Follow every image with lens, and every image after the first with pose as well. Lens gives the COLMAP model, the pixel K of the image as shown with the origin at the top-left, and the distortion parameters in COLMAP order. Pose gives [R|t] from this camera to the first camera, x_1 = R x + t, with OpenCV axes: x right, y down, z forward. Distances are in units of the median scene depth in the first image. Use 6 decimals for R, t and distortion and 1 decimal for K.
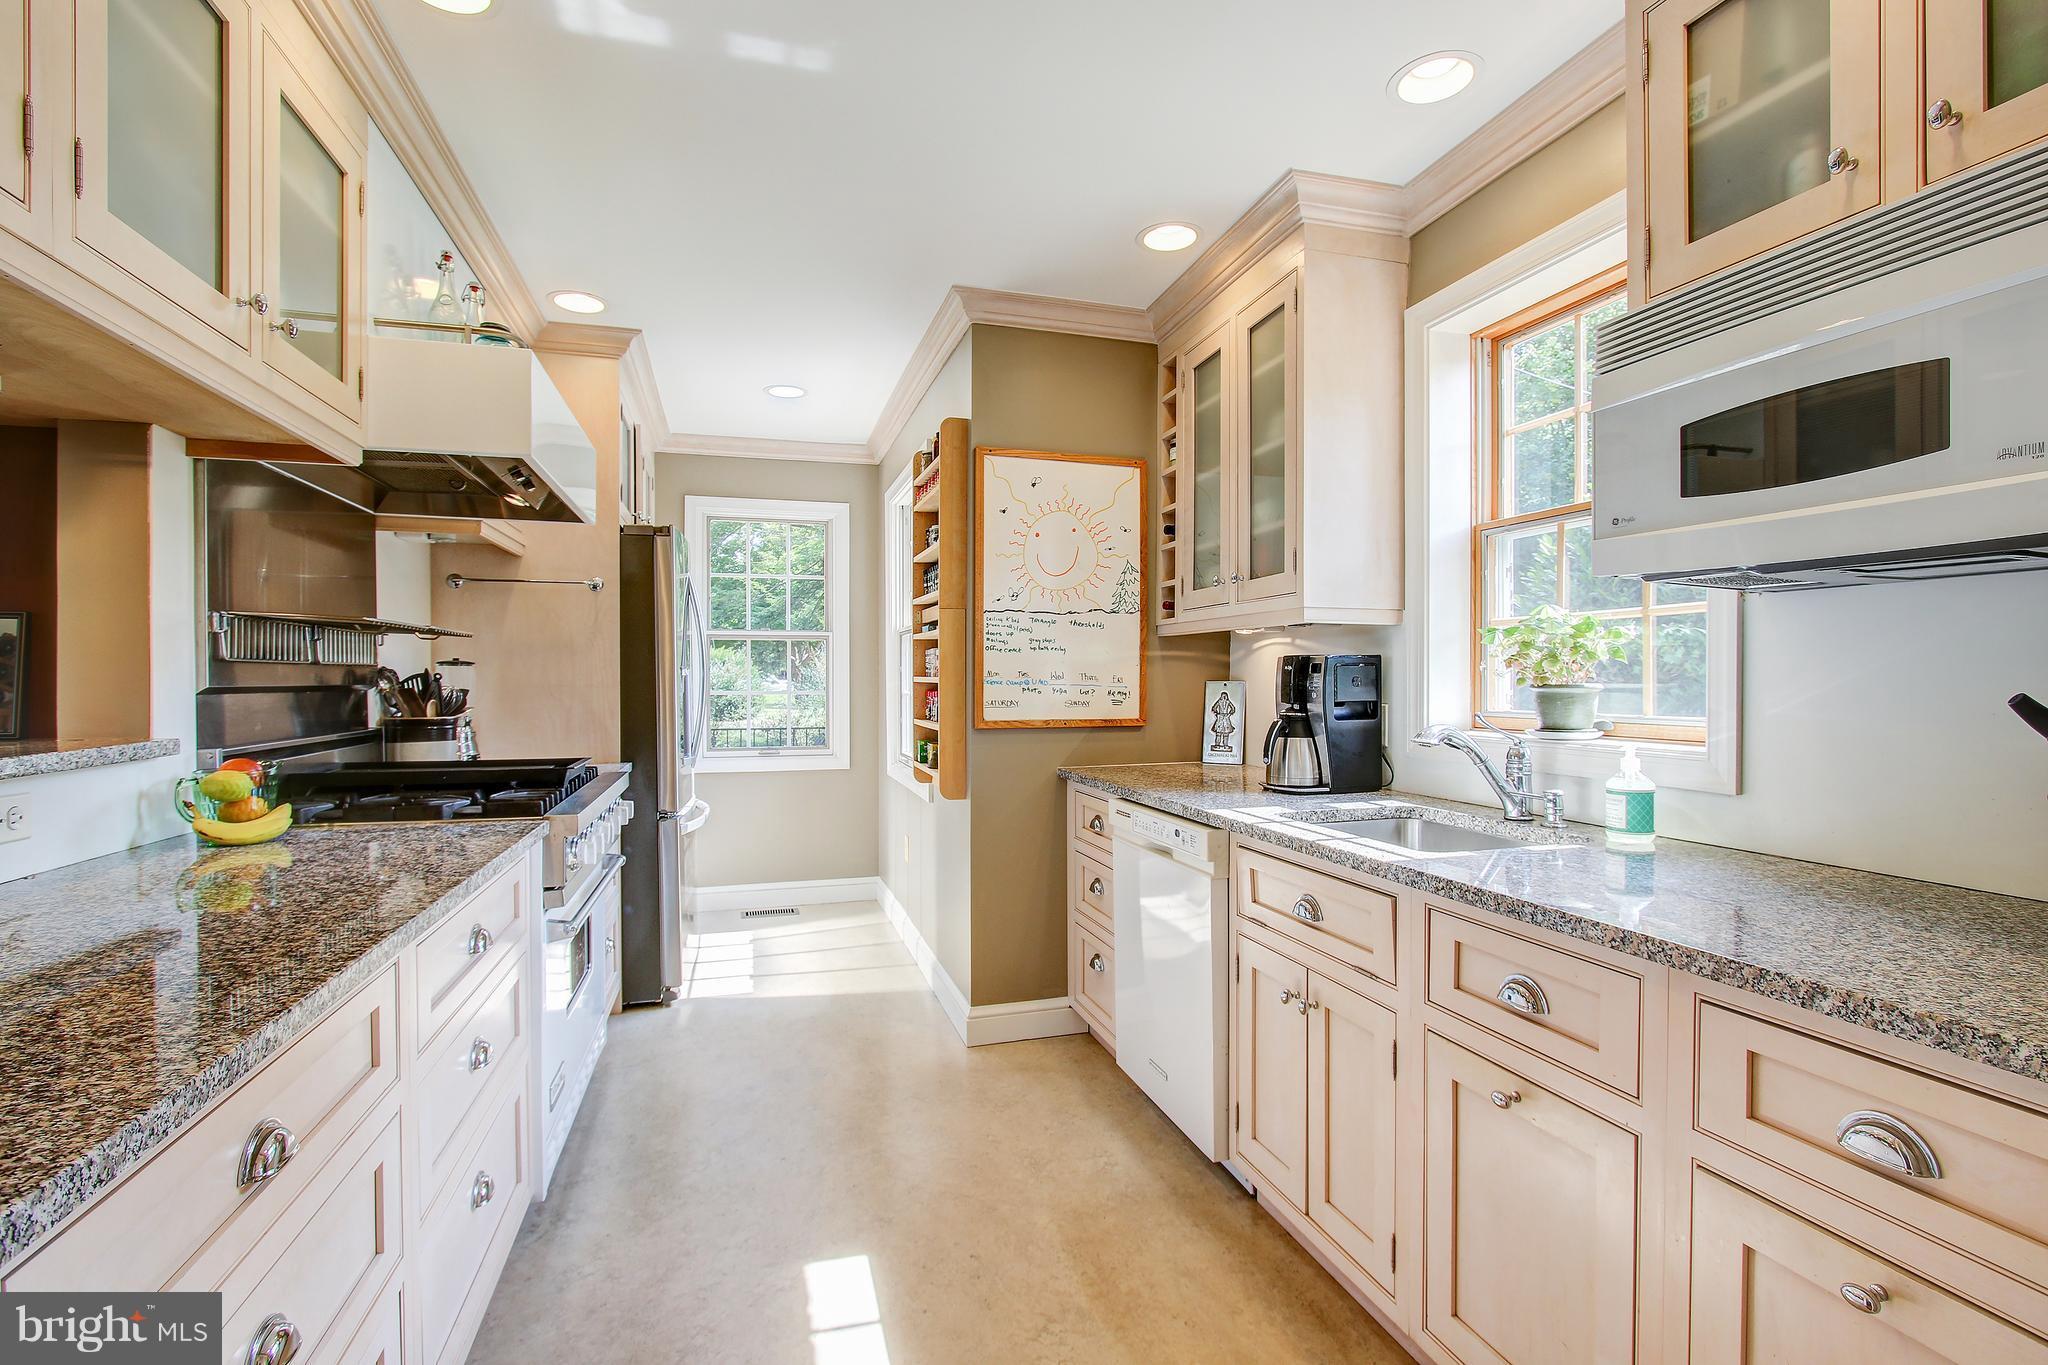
lens RADIAL K [[951.3, 0, 1020.0], [0, 951.3, 683.5], [0, 0, 1]] dist [-0.015107, 0.003053]
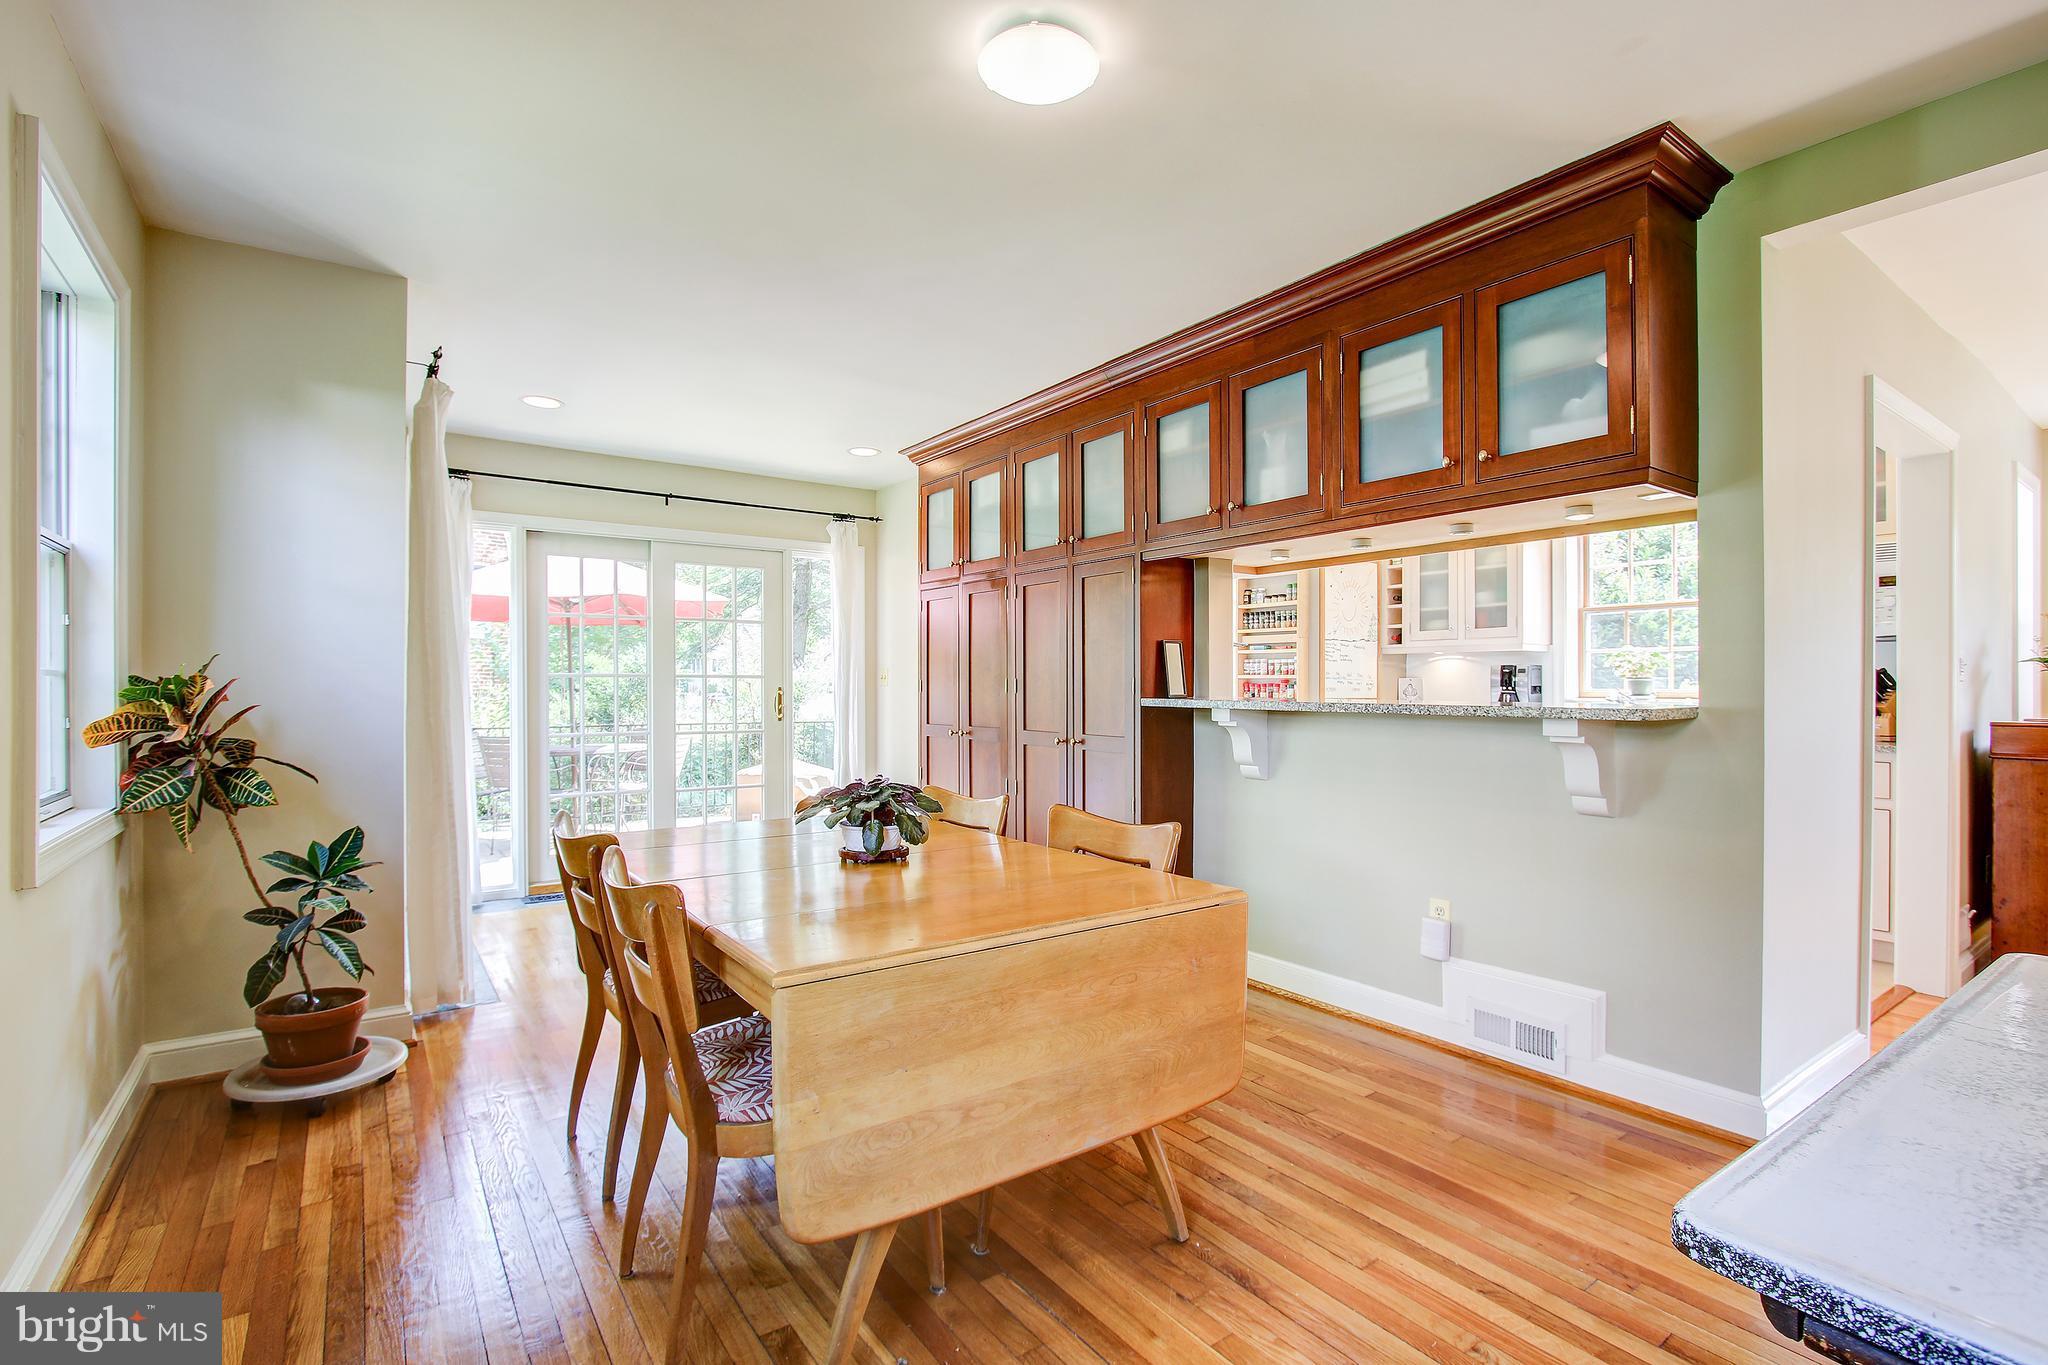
lens RADIAL K [[951.3, 0, 1026.6], [0, 951.3, 689.1], [0, 0, 1]] dist [-0.015107, 0.003053]
pose [[0.943952, 0.001073, 0.330080, -1.297196], [-0.000758, 0.999999, -0.001084, 0.025406], [-0.330081, 0.000773, 0.943952, -0.607498]]
